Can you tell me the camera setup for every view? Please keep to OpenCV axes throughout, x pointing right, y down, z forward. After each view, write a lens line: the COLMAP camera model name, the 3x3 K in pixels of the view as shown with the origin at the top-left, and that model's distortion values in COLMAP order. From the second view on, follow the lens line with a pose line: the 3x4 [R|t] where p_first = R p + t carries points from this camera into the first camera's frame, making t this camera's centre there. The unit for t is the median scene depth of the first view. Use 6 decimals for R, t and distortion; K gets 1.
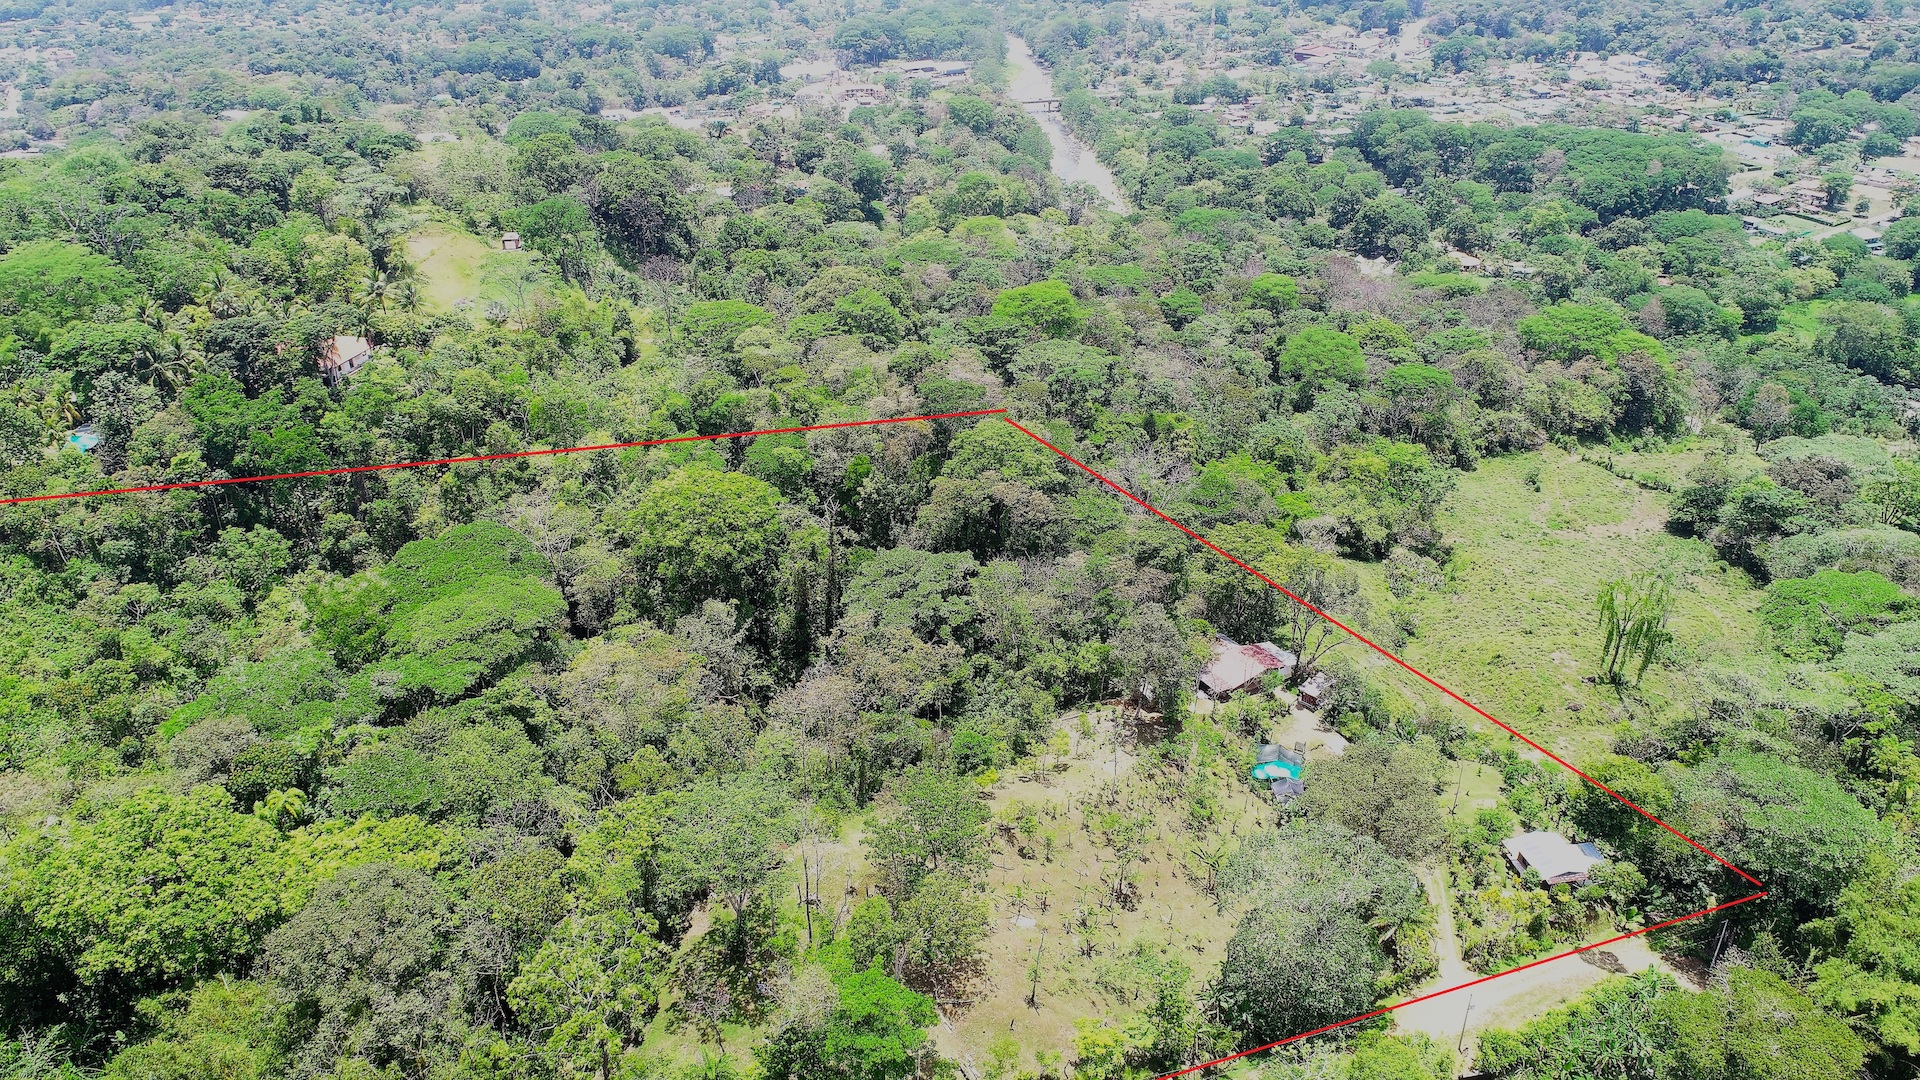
lens RADIAL K [[1293.5, 0, 964.3], [0, 1293.5, 543.6], [0, 0, 1]] dist [-0.005055, 0.004630]
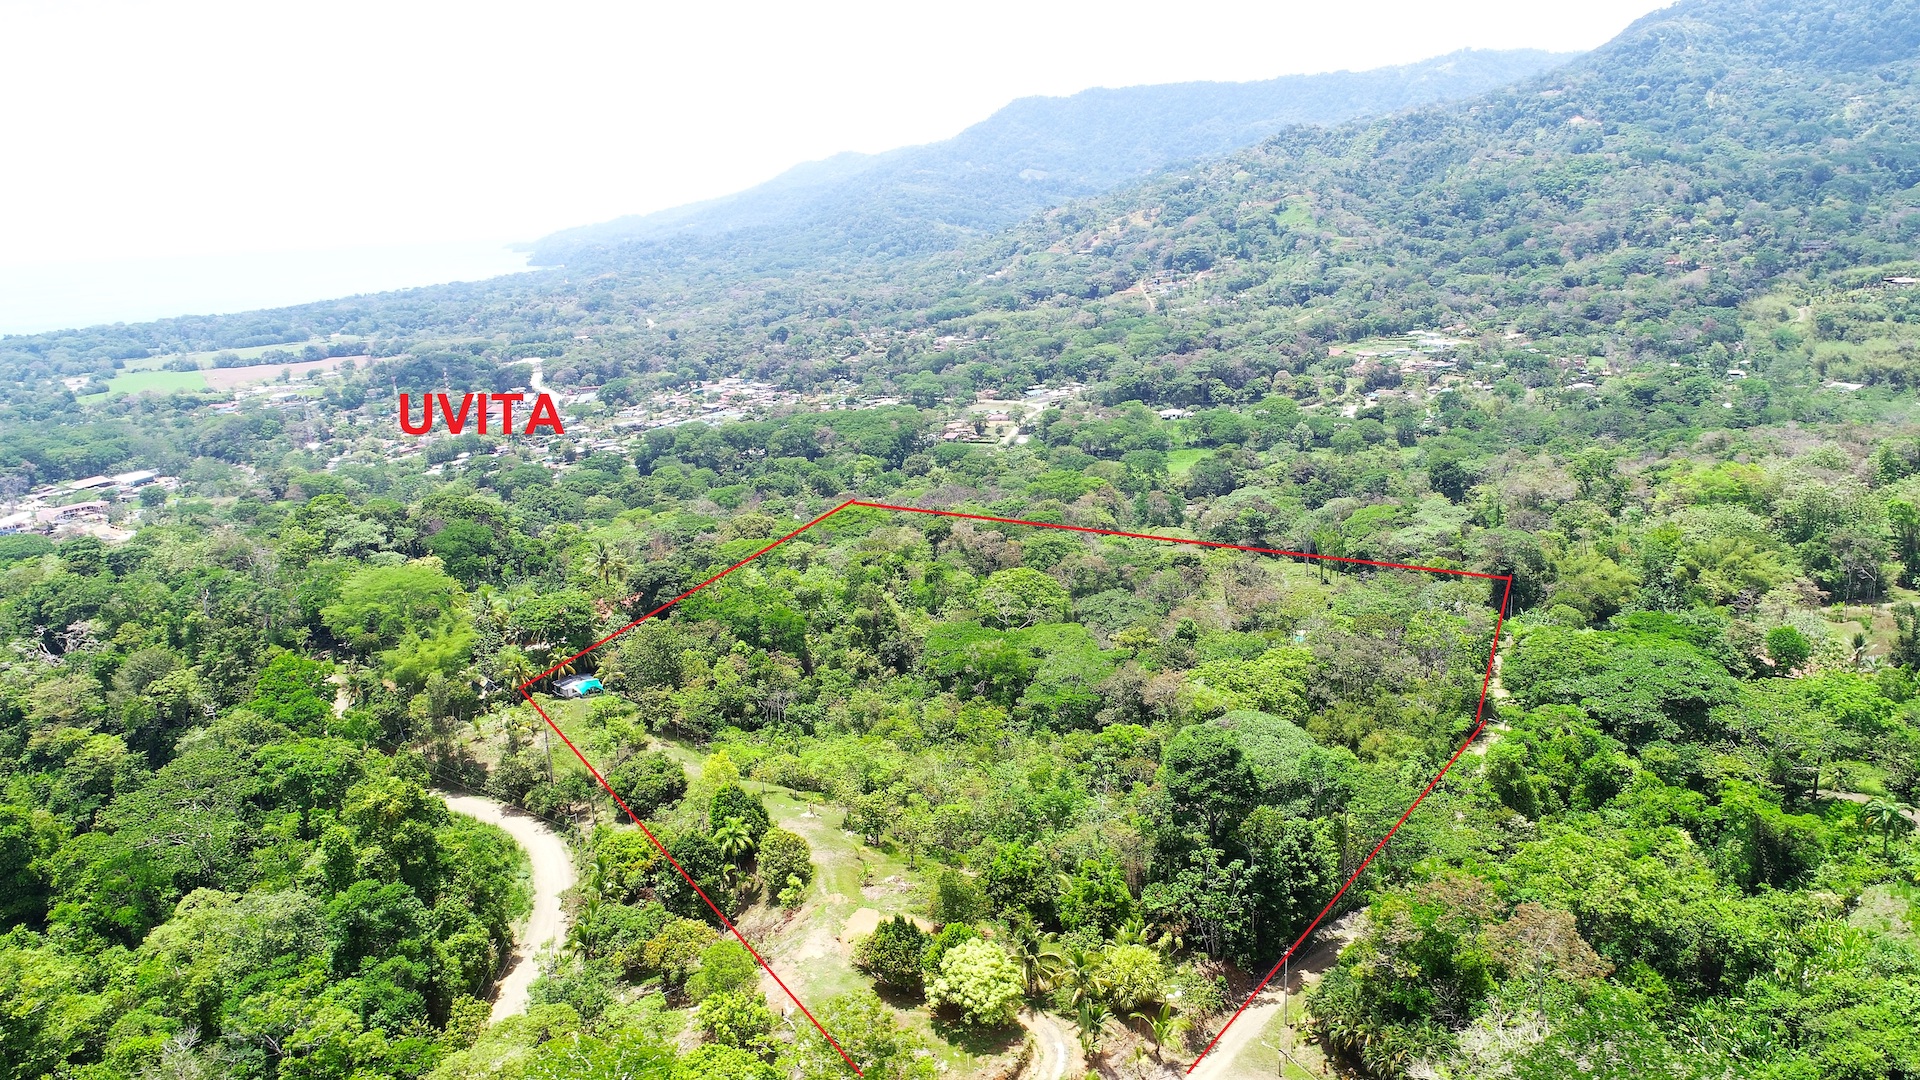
lens RADIAL K [[1293.5, 0, 958.0], [0, 1293.5, 542.3], [0, 0, 1]] dist [-0.005055, 0.004630]
pose [[0.706718, -0.205902, 0.676871, -0.329824], [0.381308, 0.916724, -0.119258, 0.019728], [-0.595948, 0.342378, 0.726377, -0.029033]]
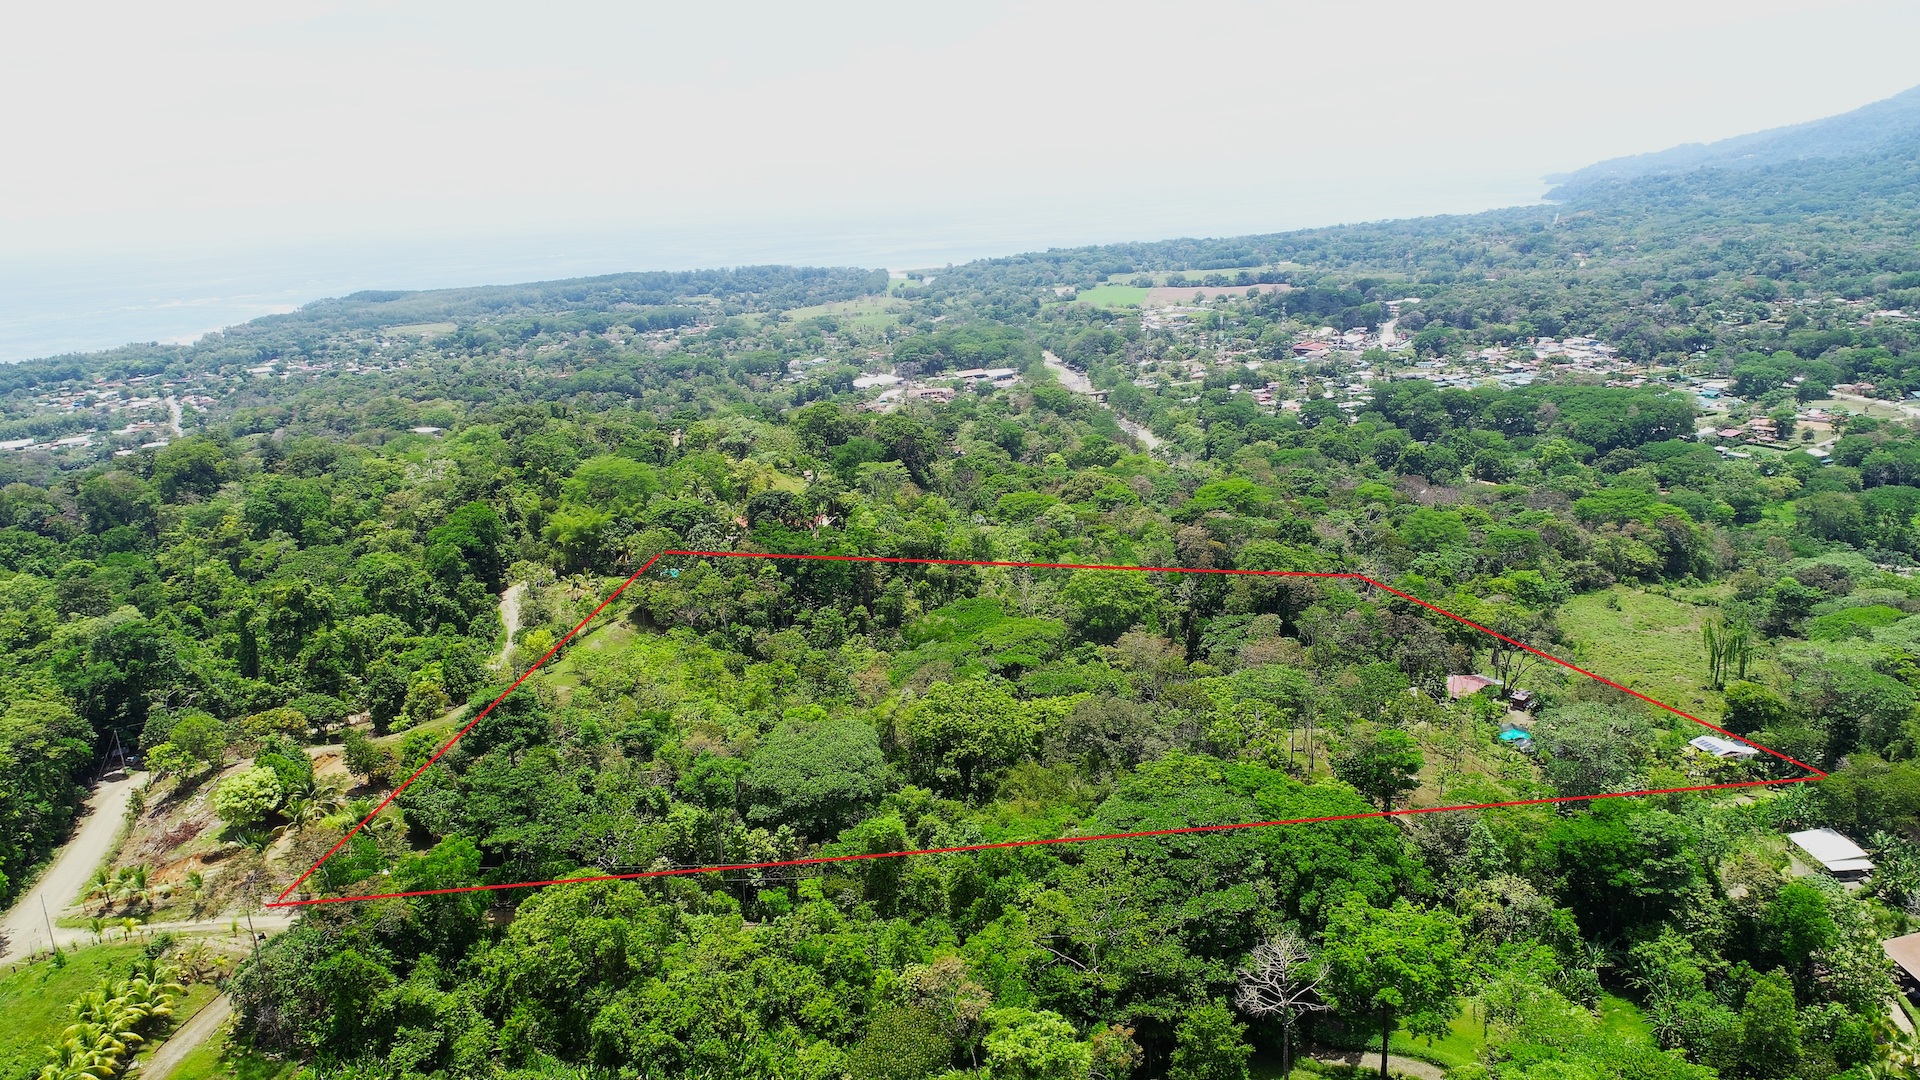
lens RADIAL K [[1293.5, 0, 960.5], [0, 1293.5, 541.6], [0, 0, 1]] dist [-0.005055, 0.004630]
pose [[0.998797, -0.046234, 0.016353, -0.101342], [0.048790, 0.970526, -0.236005, 0.068643], [-0.004960, 0.236519, 0.971614, -0.122816]]
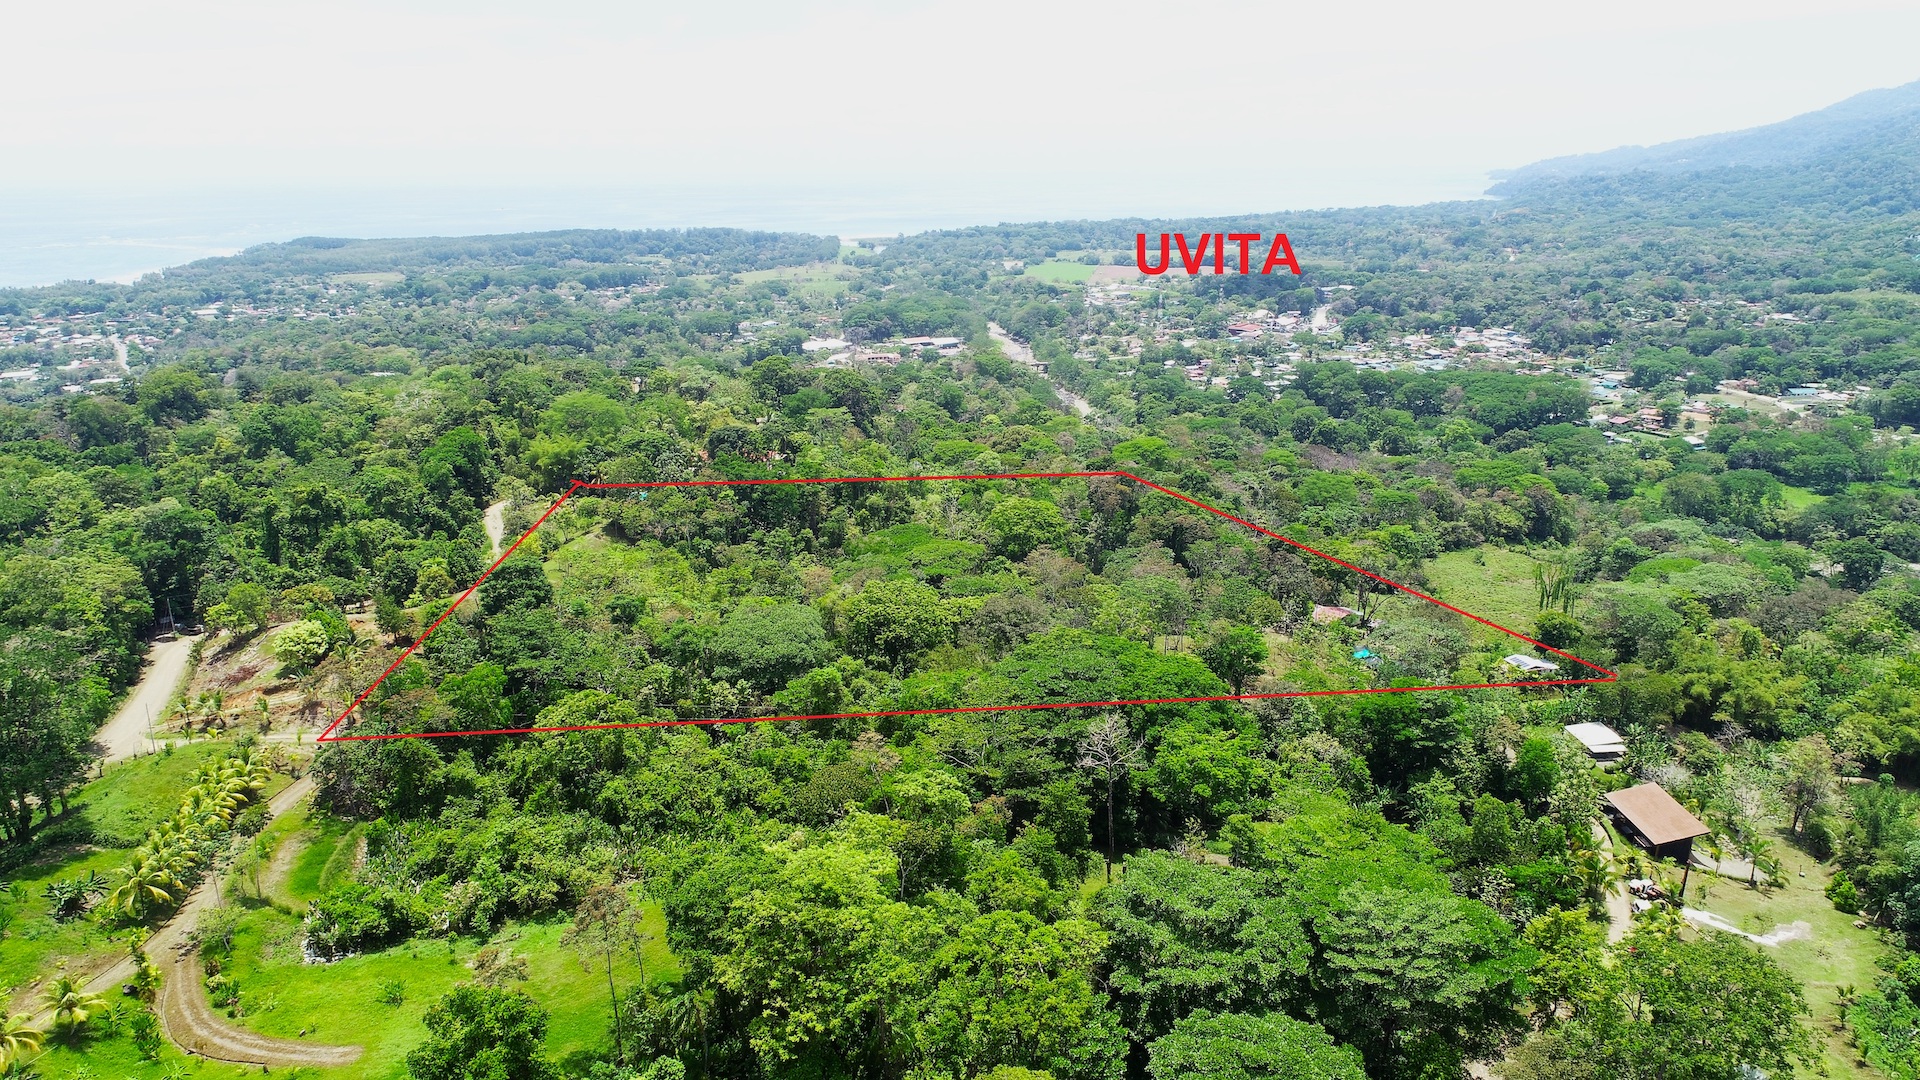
lens RADIAL K [[1293.5, 0, 960.9], [0, 1293.5, 546.0], [0, 0, 1]] dist [-0.005055, 0.004630]
pose [[0.998083, -0.016054, 0.059765, -0.099989], [0.028349, 0.977080, -0.210976, 0.094584], [-0.055008, 0.212266, 0.975663, -0.173004]]
